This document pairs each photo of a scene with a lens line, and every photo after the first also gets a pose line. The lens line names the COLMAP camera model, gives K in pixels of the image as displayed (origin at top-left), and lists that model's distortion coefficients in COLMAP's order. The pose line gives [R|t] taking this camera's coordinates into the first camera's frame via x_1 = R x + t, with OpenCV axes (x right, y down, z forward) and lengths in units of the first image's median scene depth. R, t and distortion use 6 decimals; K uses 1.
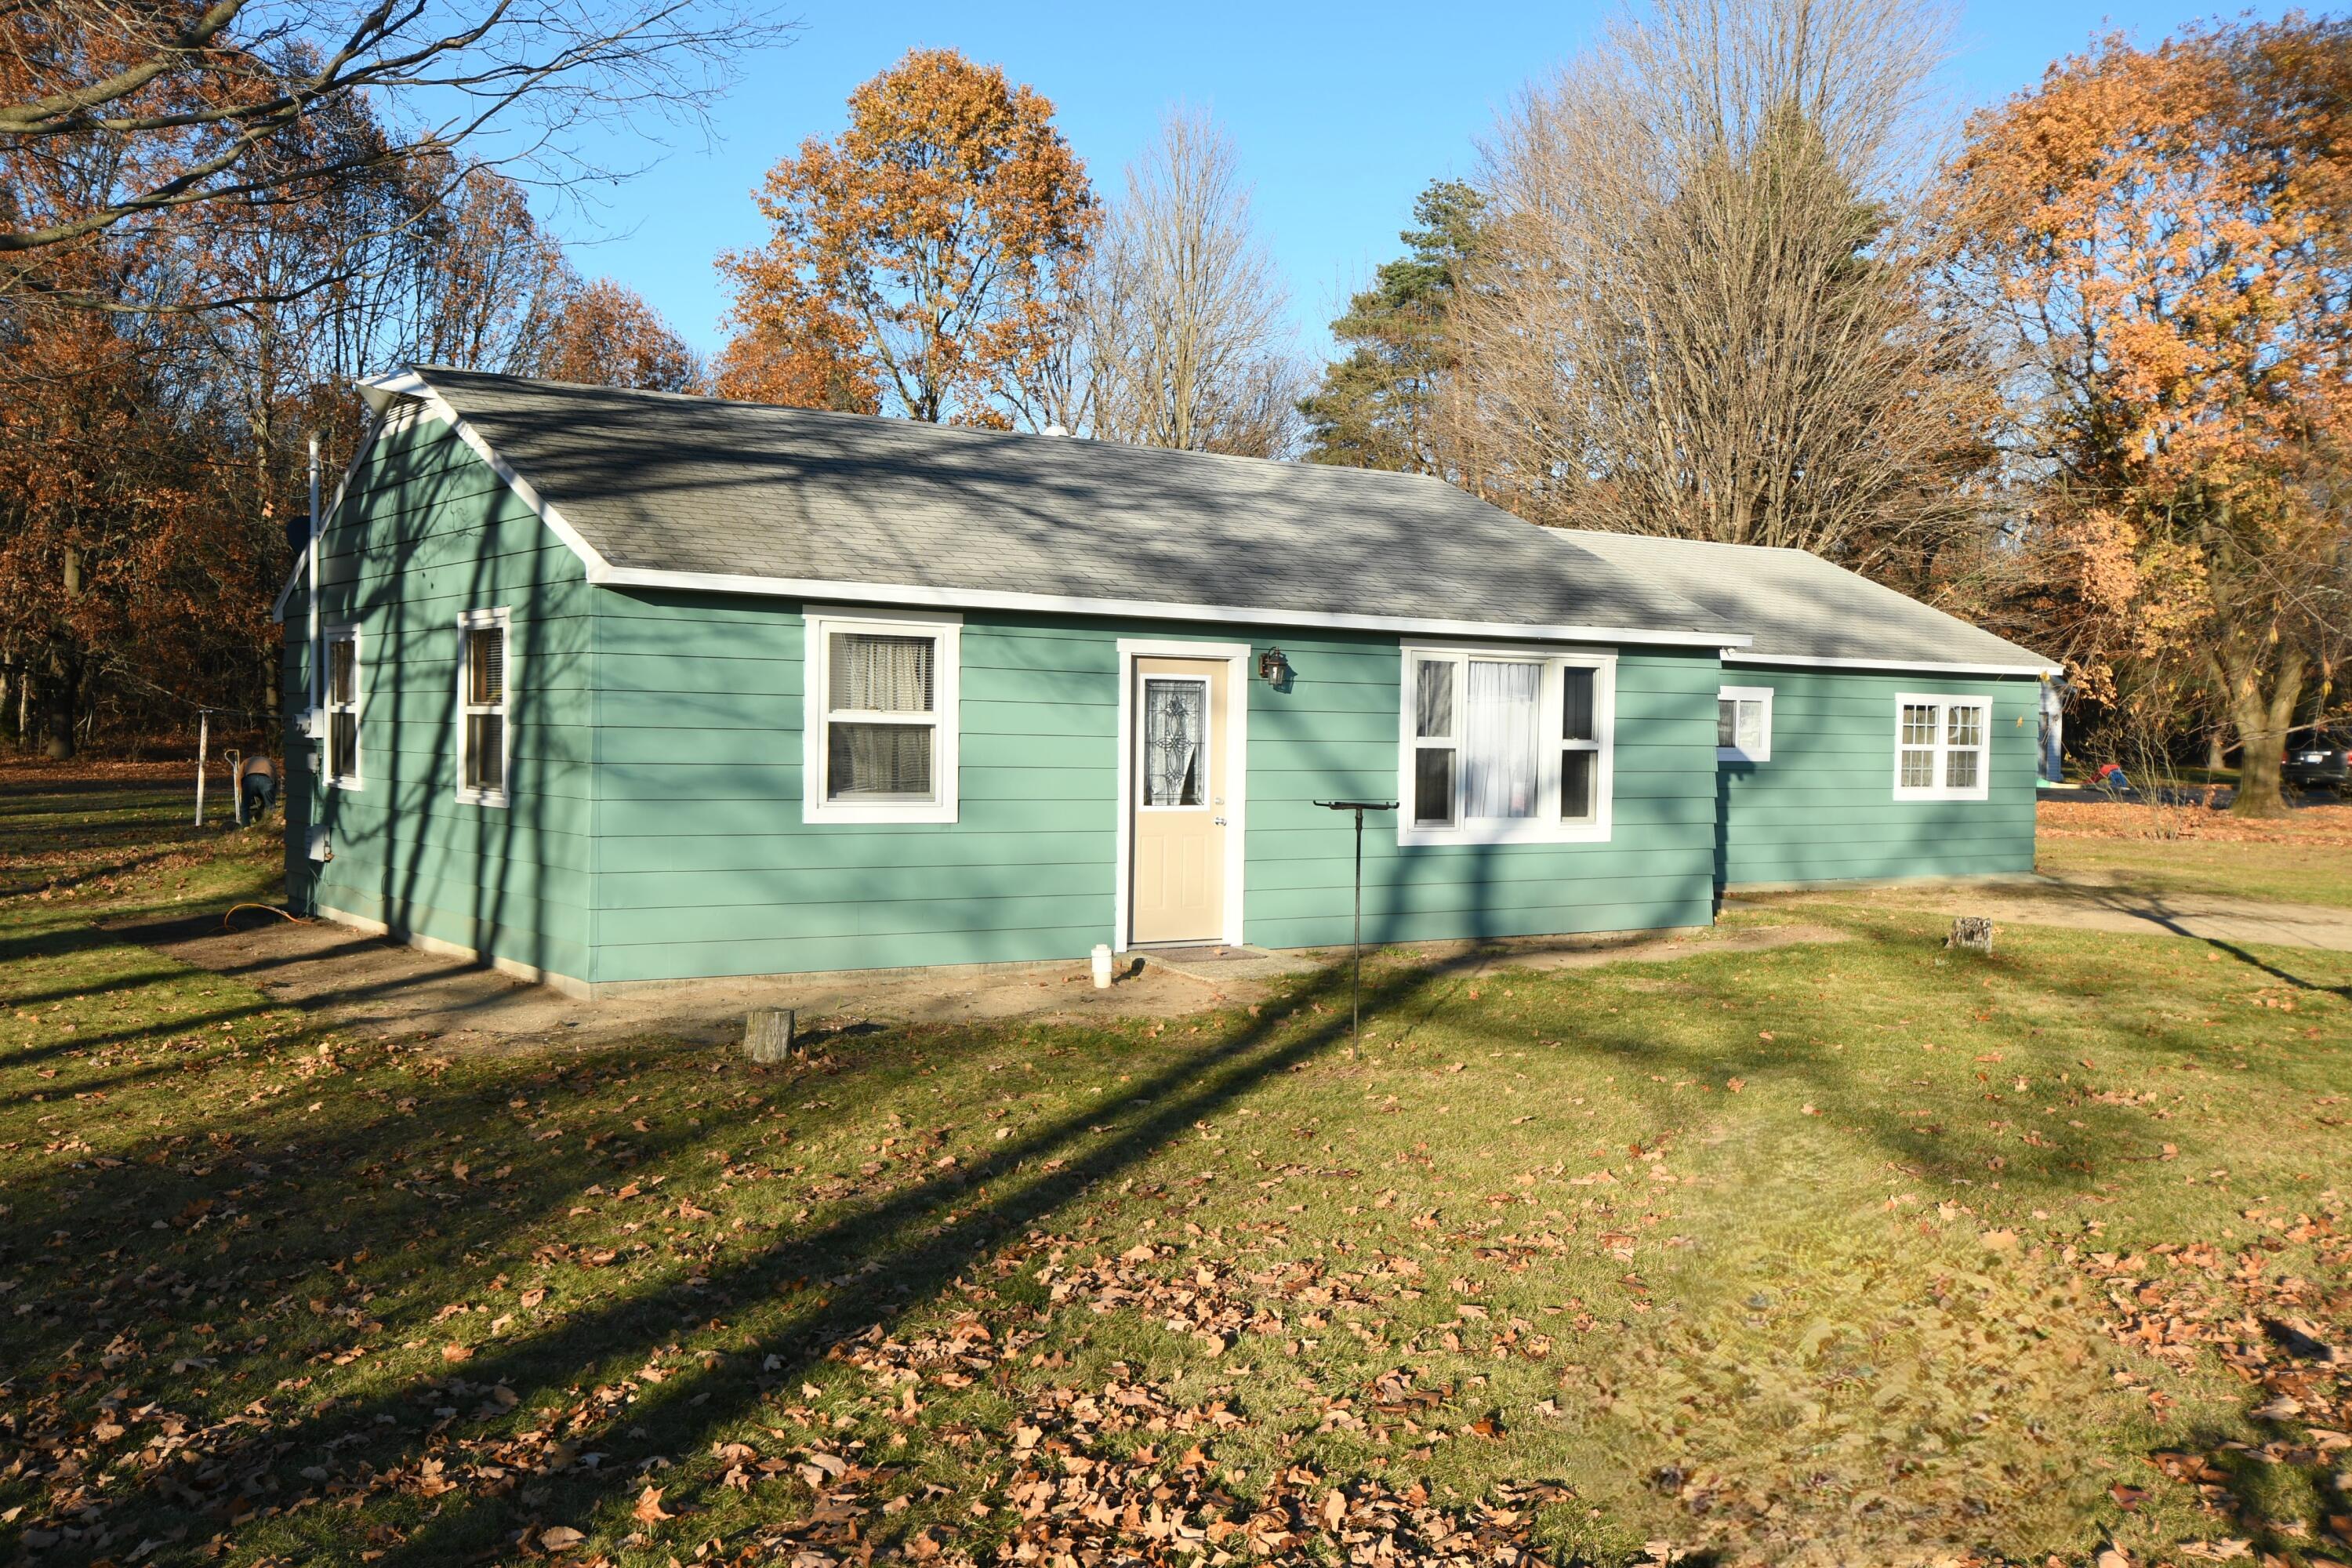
lens RADIAL K [[2155.9, 0, 1172.1], [0, 2155.9, 781.2], [0, 0, 1]] dist [0.053446, 0.000000]
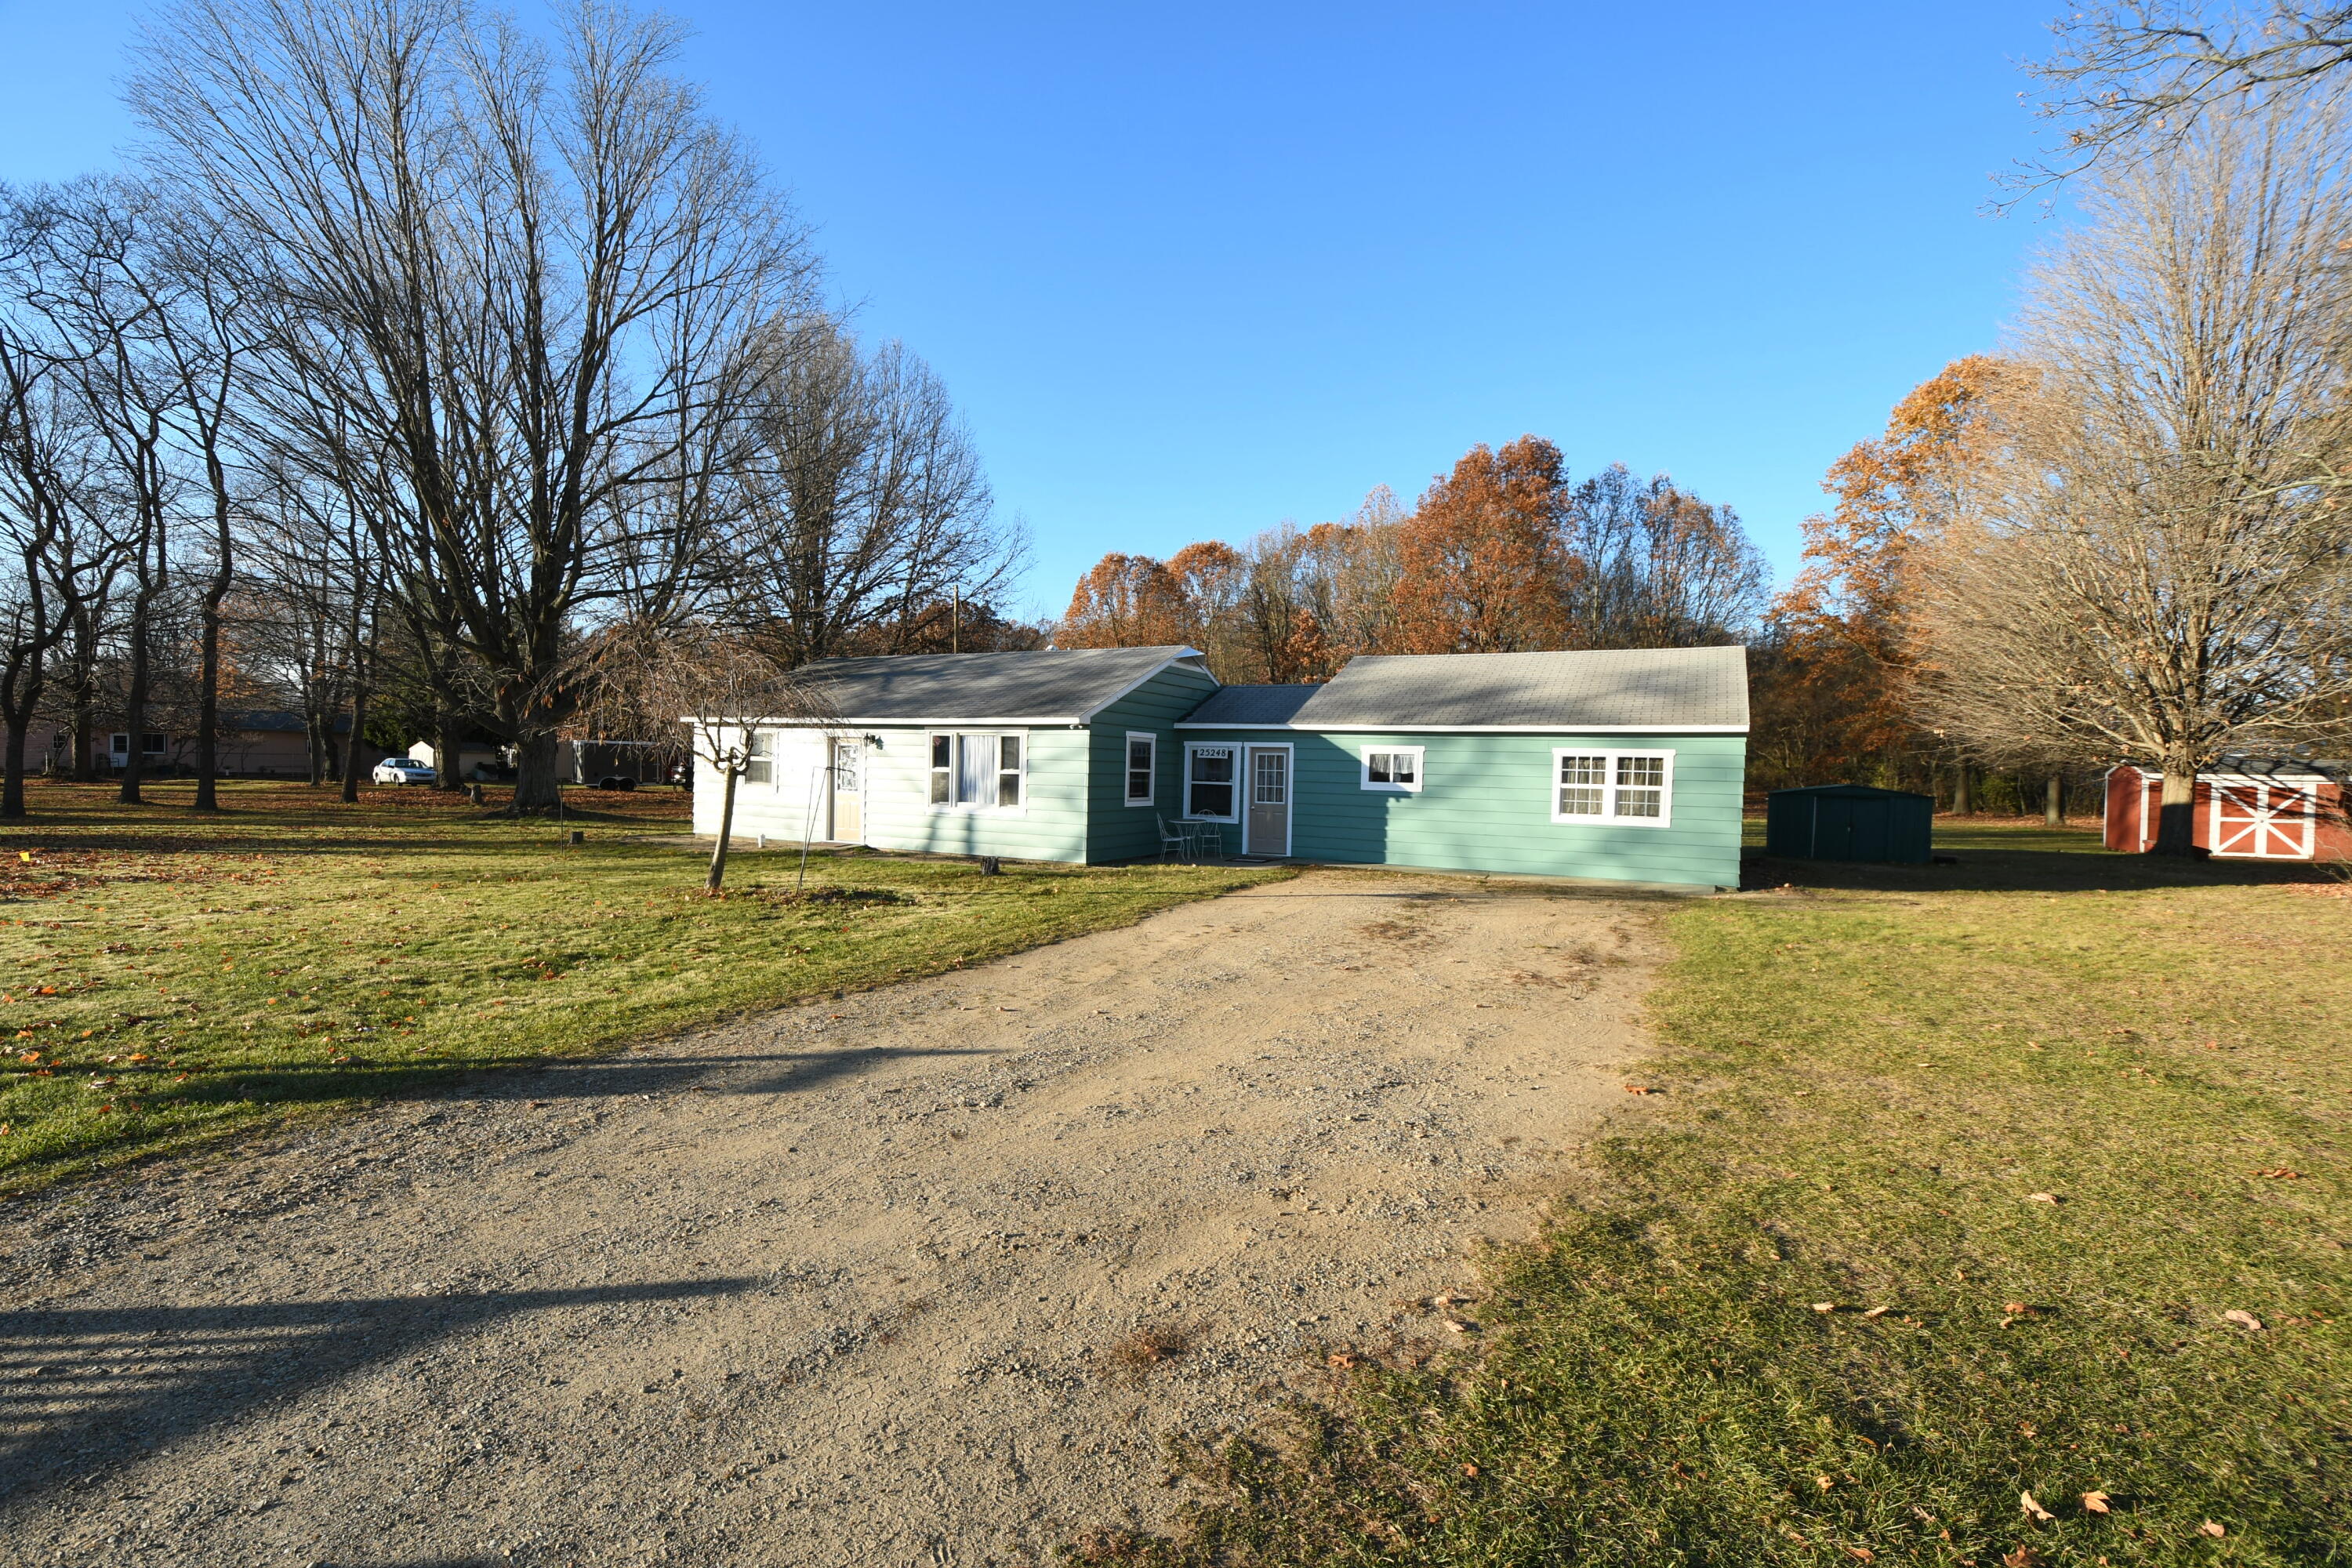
lens RADIAL K [[1021.2, 0, 1165.4], [0, 1021.2, 778.6], [0, 0, 1]] dist [-0.010045, -0.000240]
pose [[0.459875, 0.009983, -0.887927, 1.259987], [-0.038481, 0.999222, -0.008696, -0.006661], [0.887149, 0.038167, 0.459901, 0.697307]]
